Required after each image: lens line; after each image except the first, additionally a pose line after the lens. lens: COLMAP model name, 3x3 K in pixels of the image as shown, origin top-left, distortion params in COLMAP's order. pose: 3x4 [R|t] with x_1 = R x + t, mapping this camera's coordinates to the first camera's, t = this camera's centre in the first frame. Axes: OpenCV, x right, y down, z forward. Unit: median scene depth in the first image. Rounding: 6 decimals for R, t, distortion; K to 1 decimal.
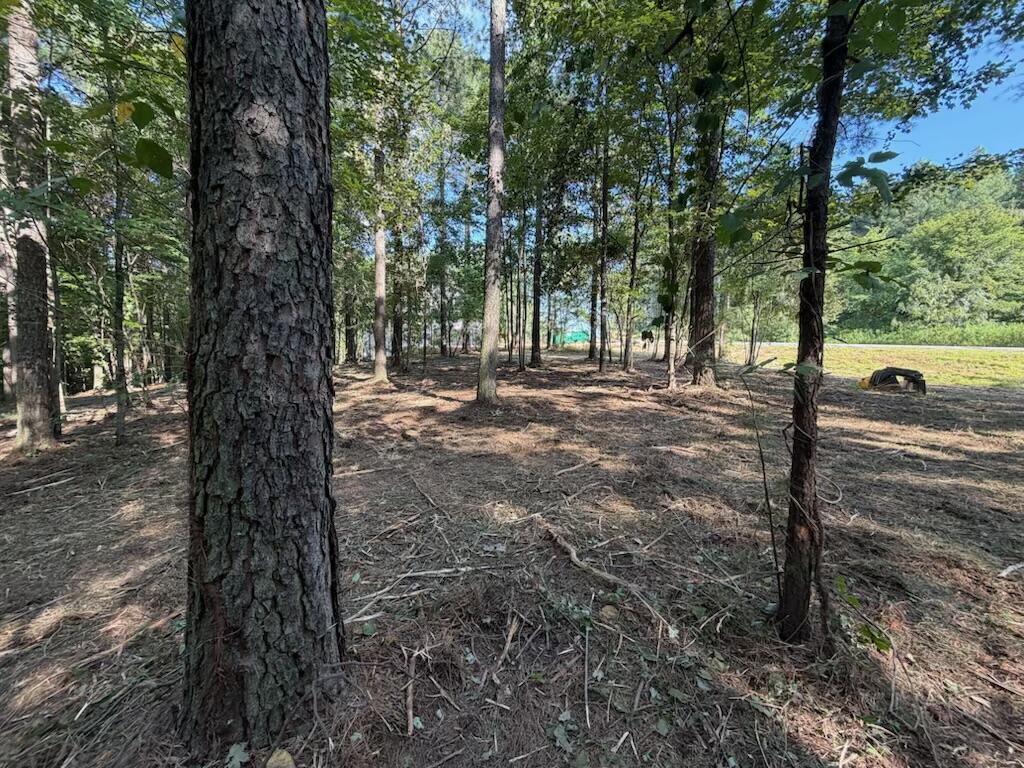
lens RADIAL K [[406.3, 0, 508.9], [0, 406.3, 384.1], [0, 0, 1]] dist [0.000983, 0.000081]
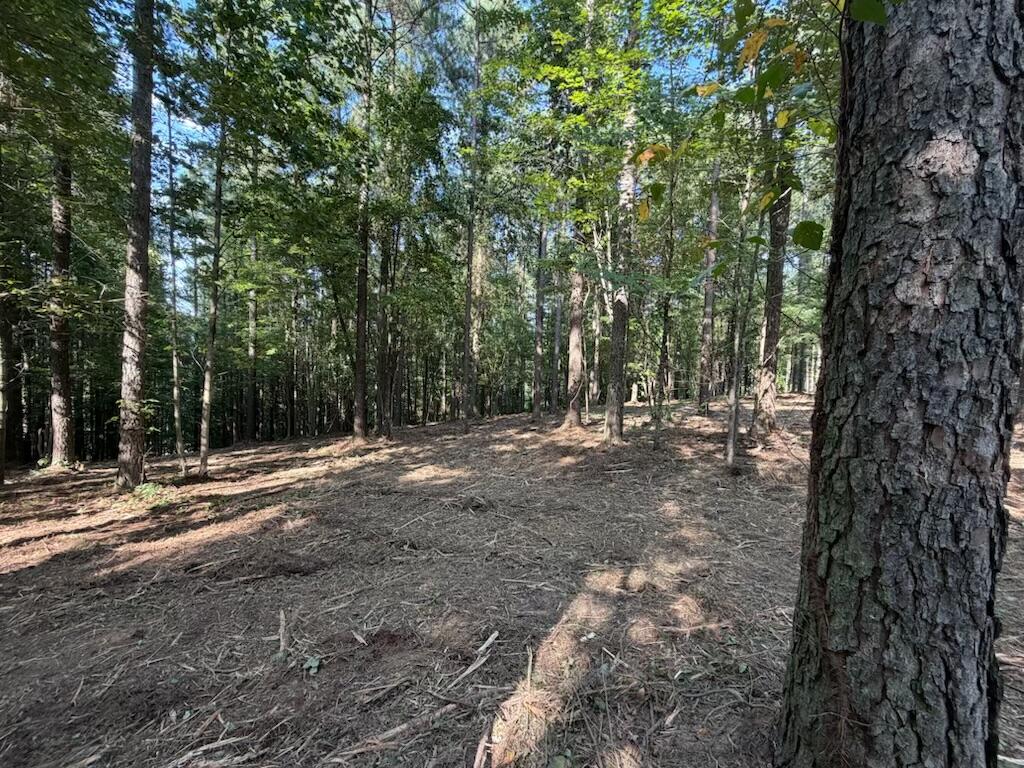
lens RADIAL K [[406.3, 0, 508.9], [0, 406.3, 384.1], [0, 0, 1]] dist [0.000983, 0.000081]
pose [[0.473085, 0.034010, -0.880360, -0.246960], [-0.079529, 0.996824, -0.004229, -0.079029], [0.877420, 0.072015, 0.474288, -0.175530]]
